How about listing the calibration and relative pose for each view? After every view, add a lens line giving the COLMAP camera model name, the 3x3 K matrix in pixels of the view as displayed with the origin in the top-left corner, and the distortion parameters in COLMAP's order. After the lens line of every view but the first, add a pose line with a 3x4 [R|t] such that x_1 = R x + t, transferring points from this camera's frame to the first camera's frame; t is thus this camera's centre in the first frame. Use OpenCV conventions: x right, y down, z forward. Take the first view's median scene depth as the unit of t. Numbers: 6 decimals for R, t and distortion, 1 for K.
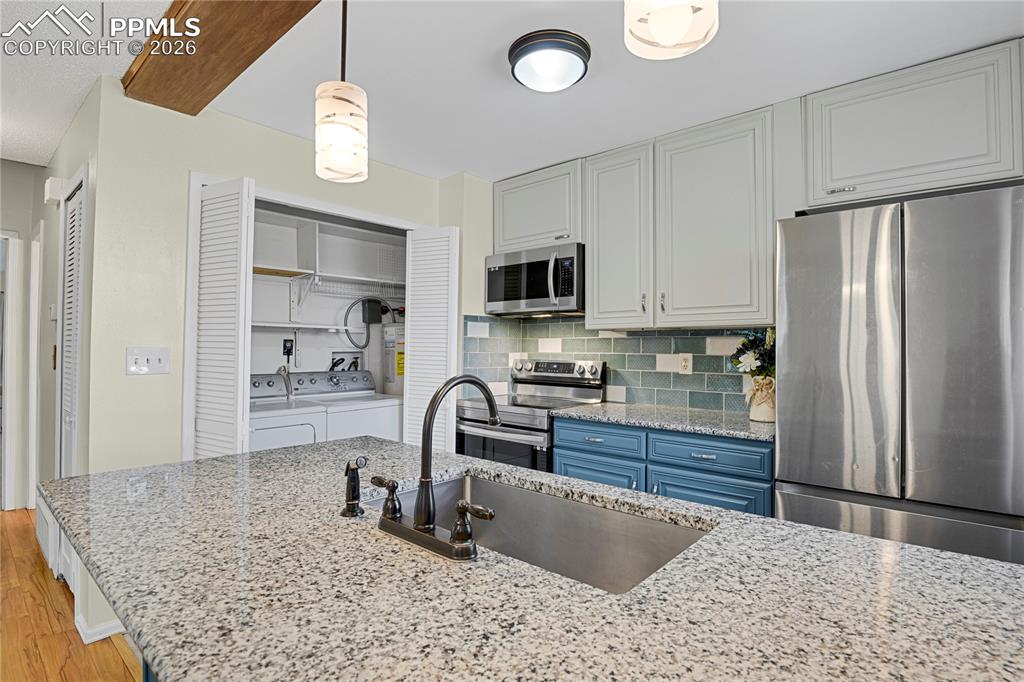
lens RADIAL K [[503.3, 0, 515.7], [0, 503.3, 340.3], [0, 0, 1]] dist [-0.017656, -0.005544]
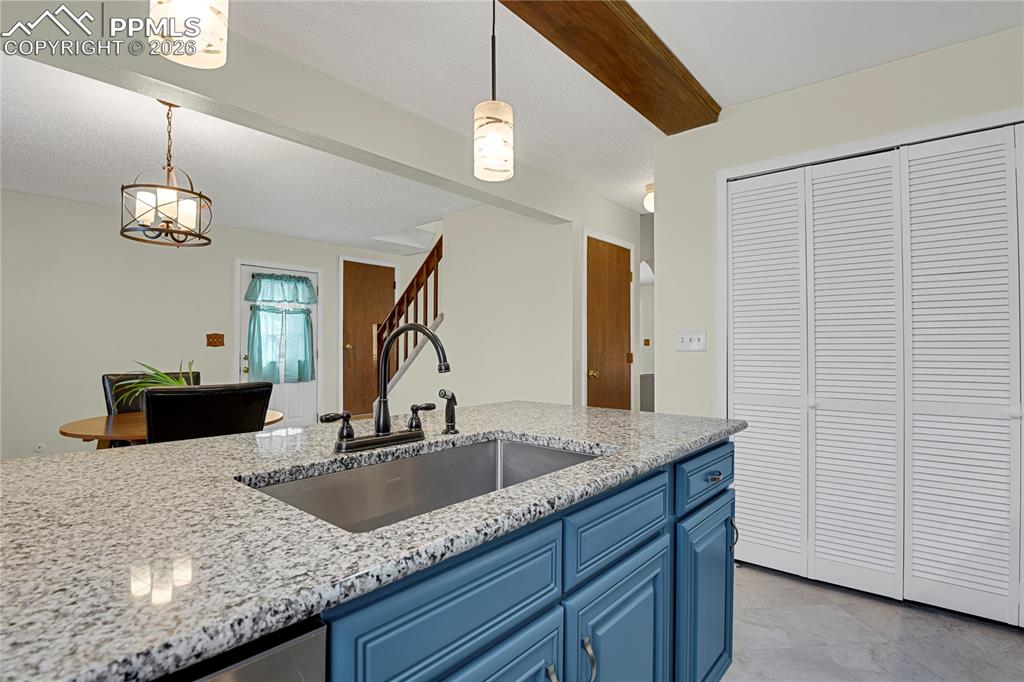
lens RADIAL K [[503.3, 0, 510.3], [0, 503.3, 342.8], [0, 0, 1]] dist [-0.017656, -0.005544]
pose [[0.002367, -0.015558, -0.999876, 1.331242], [0.014043, 0.999781, -0.015524, 0.168072], [0.999899, -0.014004, 0.002585, 1.517387]]
